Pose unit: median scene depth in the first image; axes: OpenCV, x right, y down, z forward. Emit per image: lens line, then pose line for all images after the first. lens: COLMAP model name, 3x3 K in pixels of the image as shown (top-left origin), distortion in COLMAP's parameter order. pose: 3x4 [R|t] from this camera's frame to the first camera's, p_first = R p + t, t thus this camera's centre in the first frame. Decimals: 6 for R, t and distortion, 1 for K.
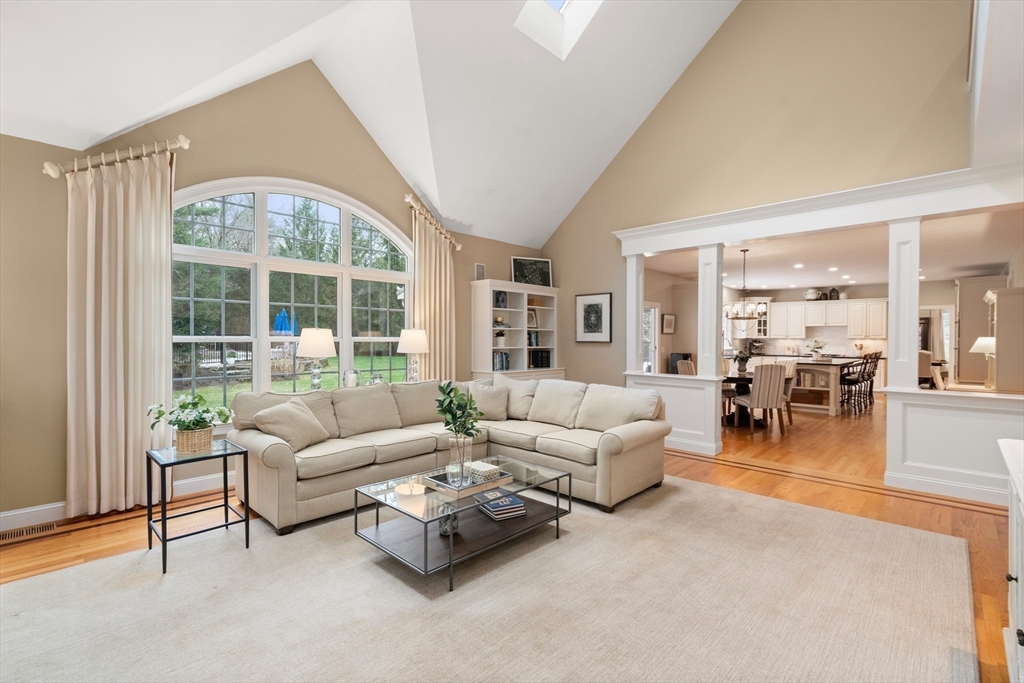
lens RADIAL K [[468.3, 0, 511.8], [0, 468.3, 339.0], [0, 0, 1]] dist [-0.002030, -0.001991]
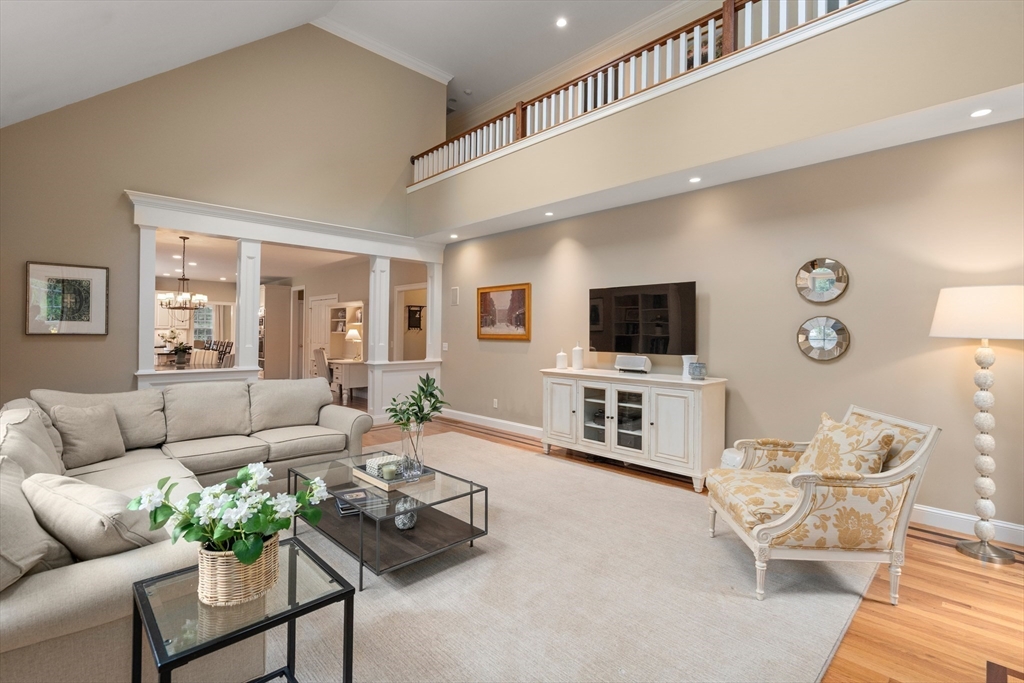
lens RADIAL K [[468.3, 0, 512.1], [0, 468.3, 331.2], [0, 0, 1]] dist [-0.002030, -0.001991]
pose [[0.052431, -0.000658, 0.998624, -0.320415], [-0.007244, 0.999973, 0.001039, -0.002123], [-0.998598, -0.007289, 0.052425, 0.205857]]
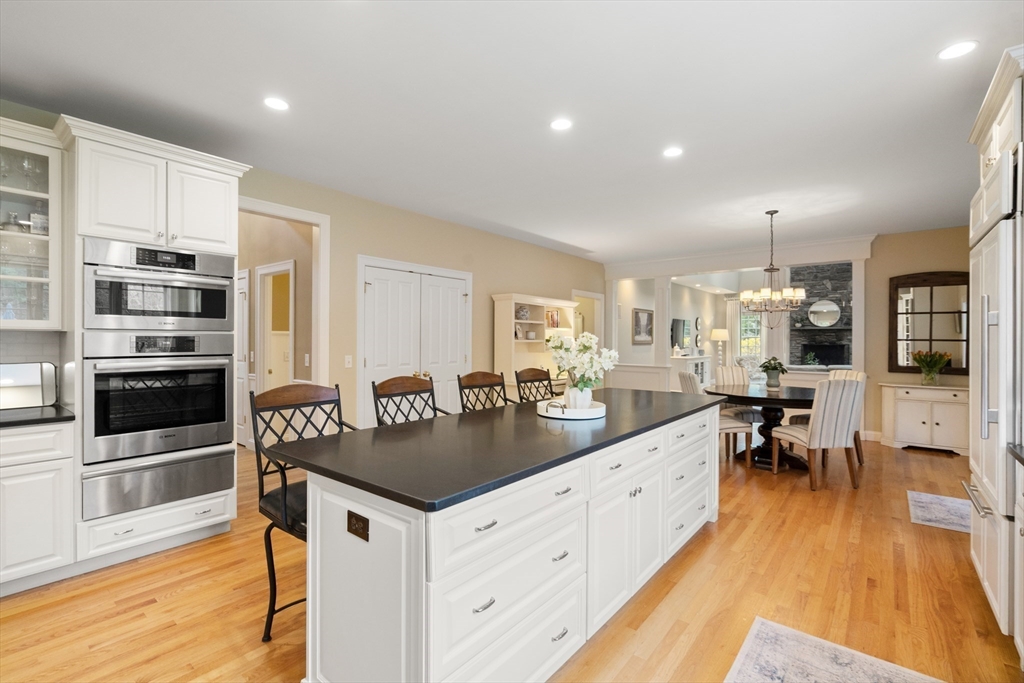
lens RADIAL K [[468.3, 0, 505.7], [0, 468.3, 342.1], [0, 0, 1]] dist [-0.002030, -0.001991]
pose [[-0.997826, -0.008872, -0.065302, 0.707390], [-0.009370, 0.999929, 0.007323, 0.001990], [0.065232, 0.007919, -0.997839, 1.256065]]
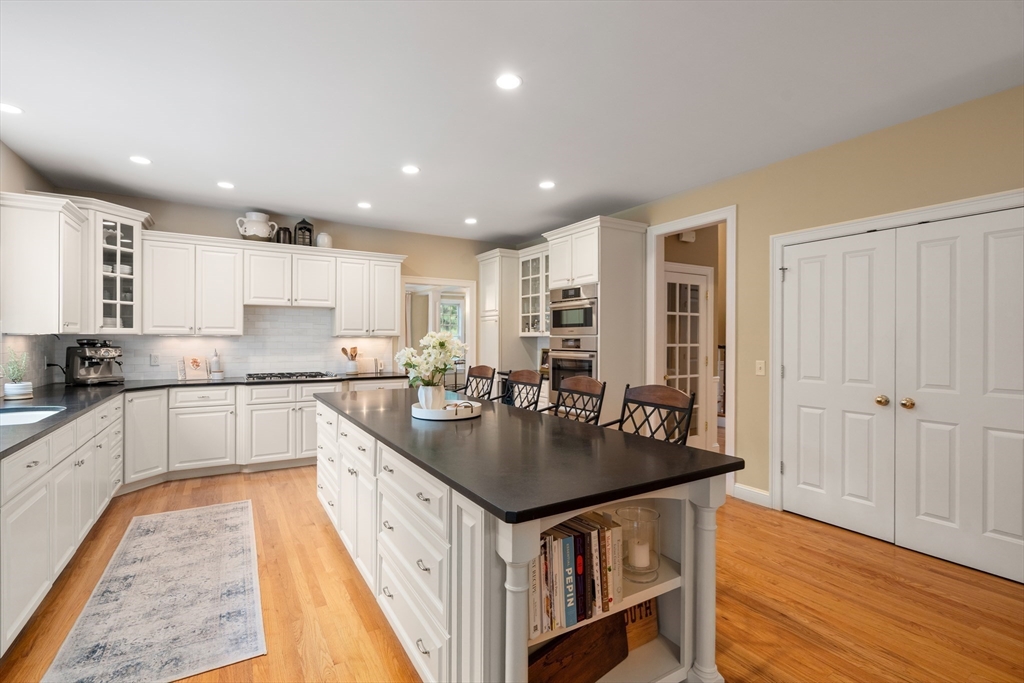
lens RADIAL K [[468.3, 0, 504.1], [0, 468.3, 345.2], [0, 0, 1]] dist [-0.002030, -0.001991]
pose [[0.280664, -0.015717, 0.959677, 0.404486], [0.000647, 0.999869, 0.016186, 0.001207], [-0.959806, -0.003922, 0.280637, 0.880239]]
